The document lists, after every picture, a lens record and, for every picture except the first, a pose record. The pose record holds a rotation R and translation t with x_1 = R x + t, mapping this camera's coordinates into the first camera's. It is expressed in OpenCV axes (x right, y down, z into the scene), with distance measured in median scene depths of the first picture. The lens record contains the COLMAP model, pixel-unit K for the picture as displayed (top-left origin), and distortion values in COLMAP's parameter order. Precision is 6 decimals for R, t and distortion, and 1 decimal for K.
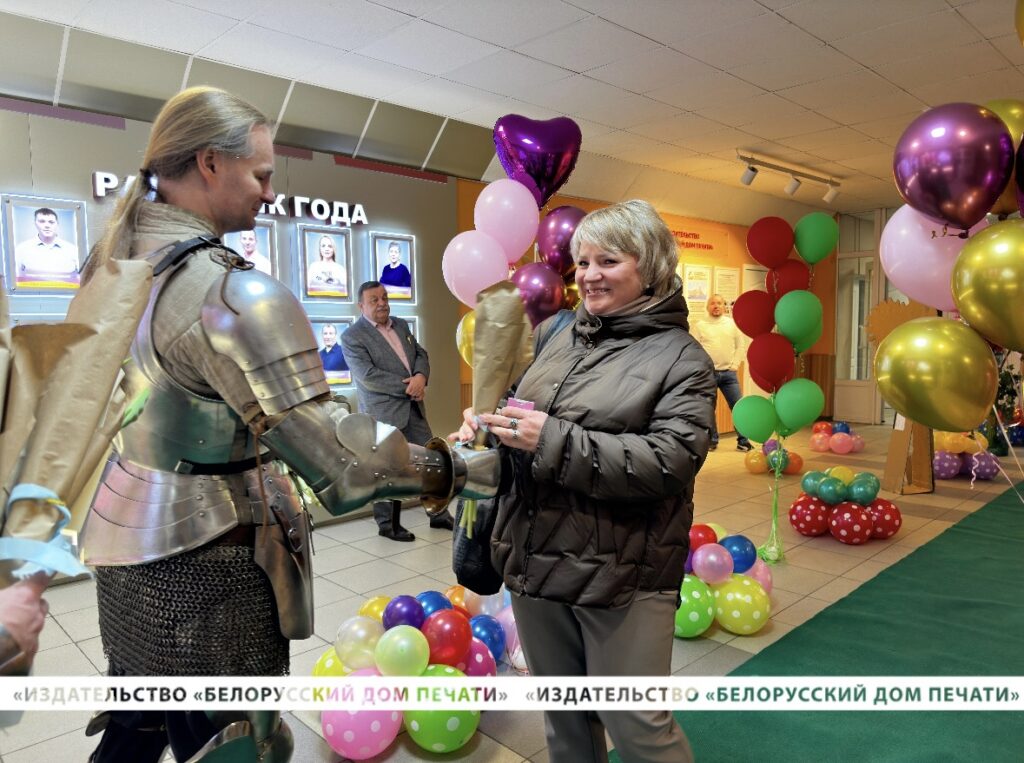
lens RADIAL K [[734.7, 0, 508.0], [0, 734.7, 391.0], [0, 0, 1]] dist [0.076594, -0.093019]
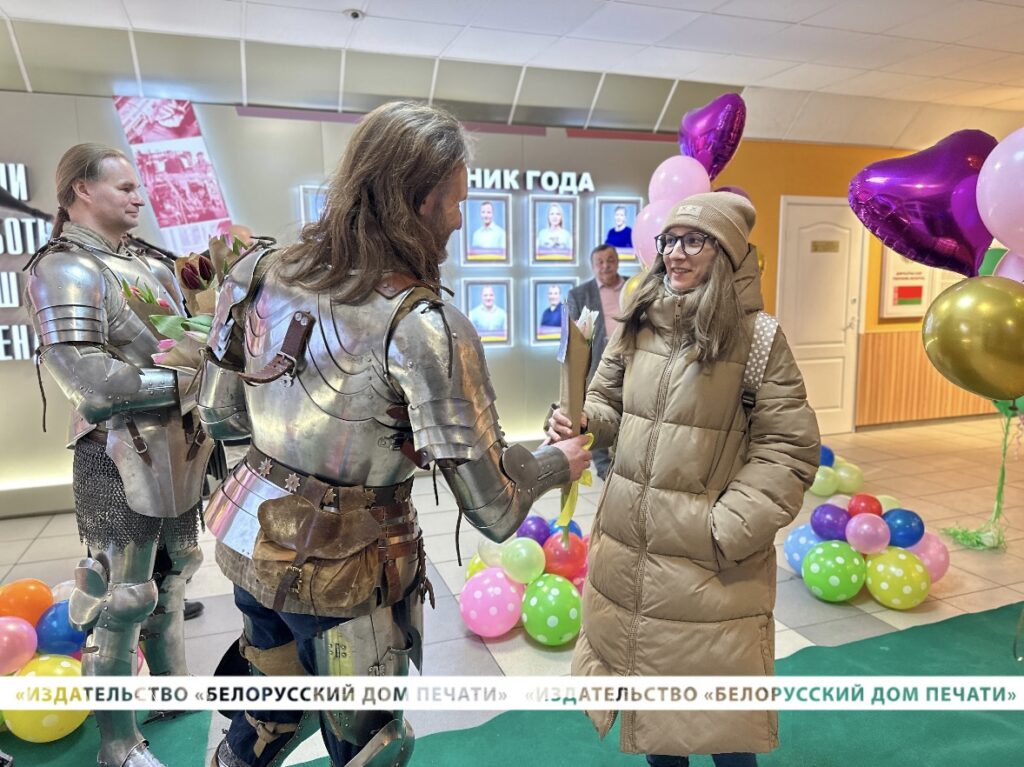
lens RADIAL K [[734.7, 0, 509.9], [0, 734.7, 391.3], [0, 0, 1]] dist [0.076594, -0.093019]
pose [[0.915694, 0.055908, -0.397967, 0.146611], [-0.031725, 0.997242, 0.067100, -0.003097], [0.400621, -0.048817, 0.914942, -0.050809]]
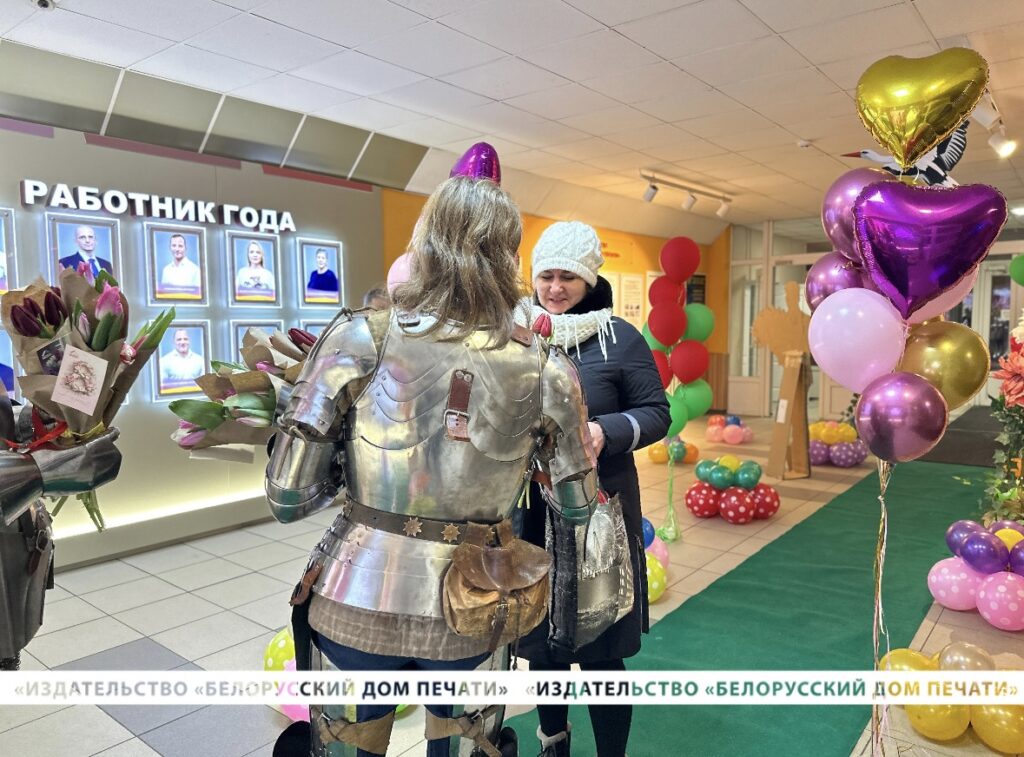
lens RADIAL K [[734.7, 0, 522.8], [0, 734.7, 384.5], [0, 0, 1]] dist [0.076594, -0.093019]
pose [[0.990972, -0.006447, 0.133912, -0.014795], [0.006820, 0.999974, -0.002326, -0.006669], [-0.133893, 0.003218, 0.990991, -0.074722]]
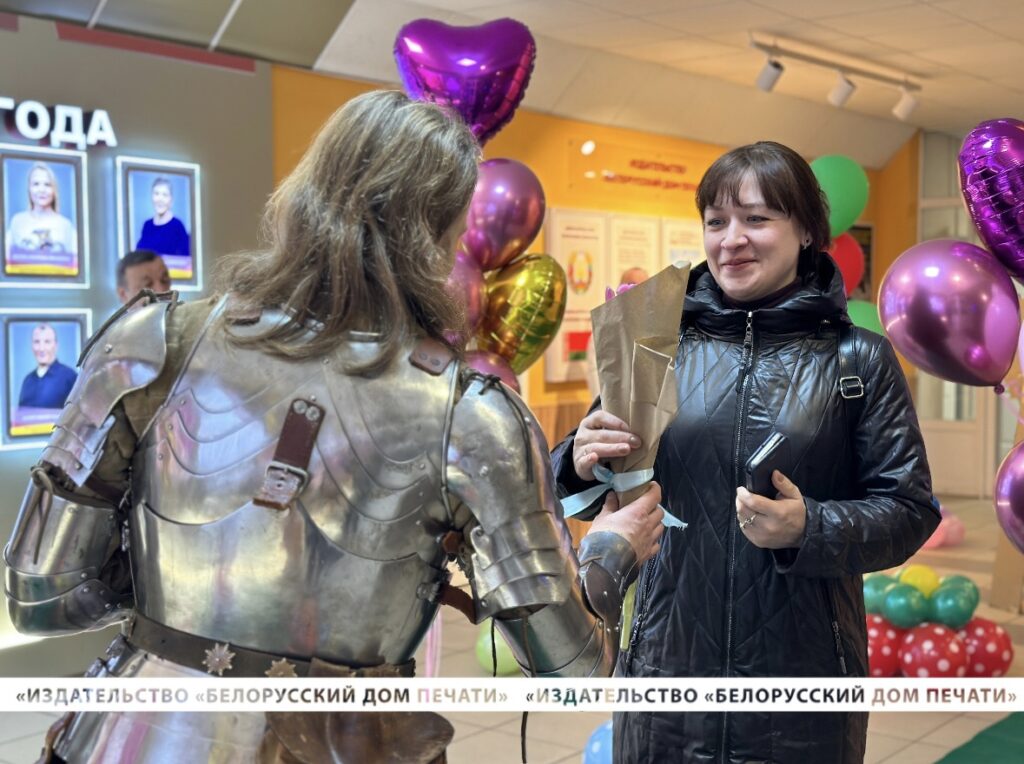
lens RADIAL K [[1467.3, 0, 527.4], [0, 1467.3, 391.9], [0, 0, 1]] dist [0.116043, 0.000000]
pose [[0.989008, 0.002448, 0.147841, -0.048859], [0.002453, 0.999454, -0.032964, -0.002231], [-0.147841, 0.032964, 0.988462, -0.154988]]
